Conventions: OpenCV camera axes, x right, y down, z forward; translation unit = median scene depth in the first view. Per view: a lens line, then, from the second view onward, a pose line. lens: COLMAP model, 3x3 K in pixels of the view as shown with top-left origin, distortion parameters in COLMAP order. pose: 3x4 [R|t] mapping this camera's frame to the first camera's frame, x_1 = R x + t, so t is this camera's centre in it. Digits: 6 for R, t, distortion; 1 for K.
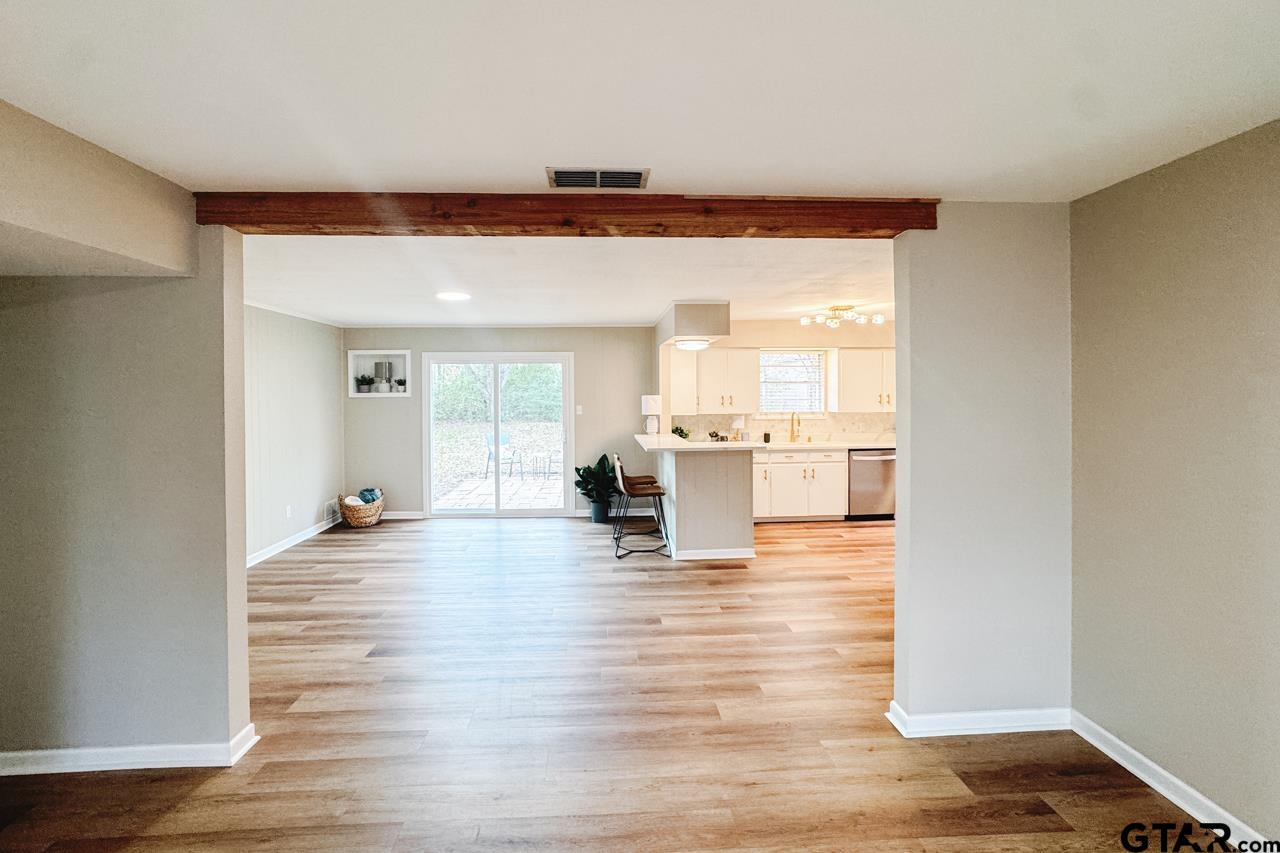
lens RADIAL K [[531.8, 0, 640.6], [0, 531.8, 398.5], [0, 0, 1]] dist [-0.000922, 0.005560]
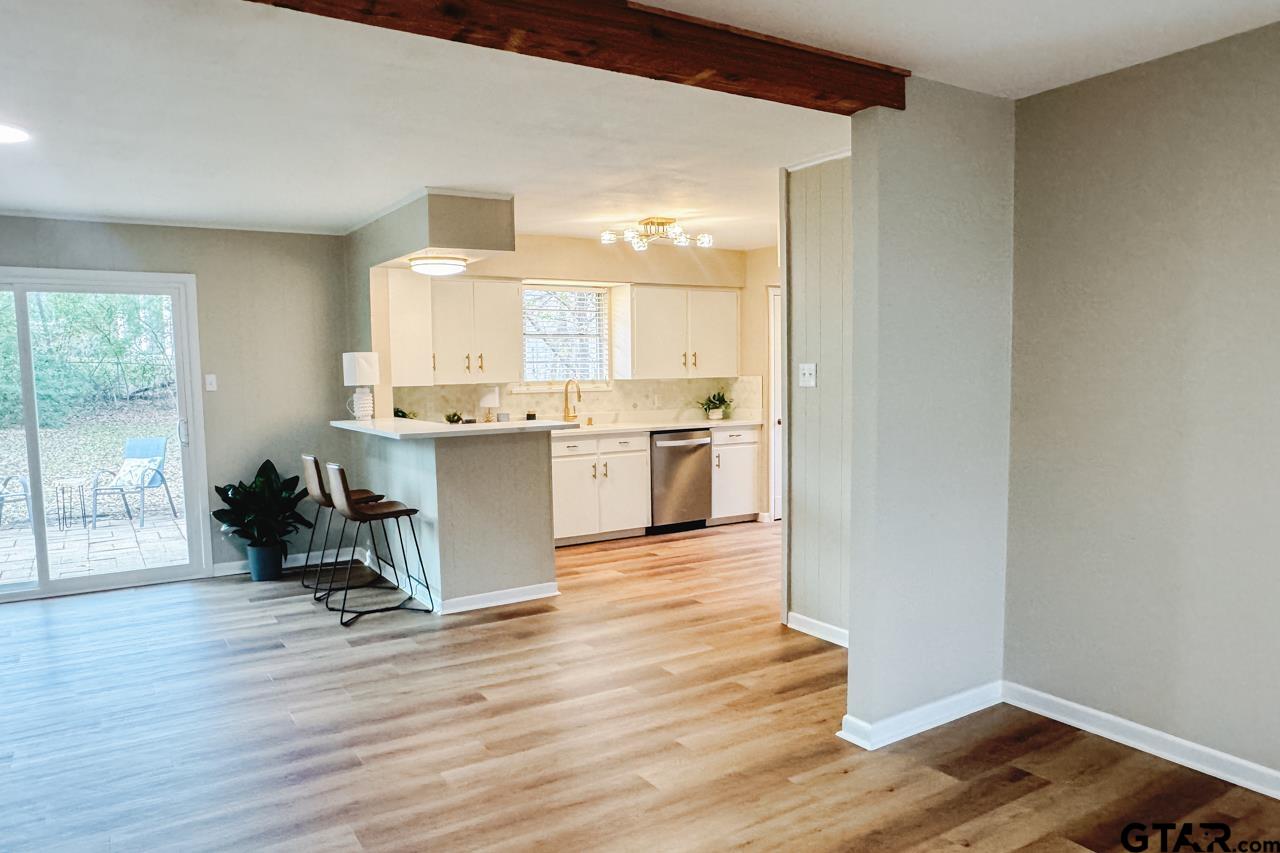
lens RADIAL K [[861.0, 0, 644.3], [0, 861.0, 462.2], [0, 0, 1]] dist [-0.053216, 0.041134]
pose [[0.879730, -0.059788, 0.471700, -0.179494], [0.014264, 0.994935, 0.099506, 0.028388], [-0.475260, -0.080810, 0.876126, 0.024973]]
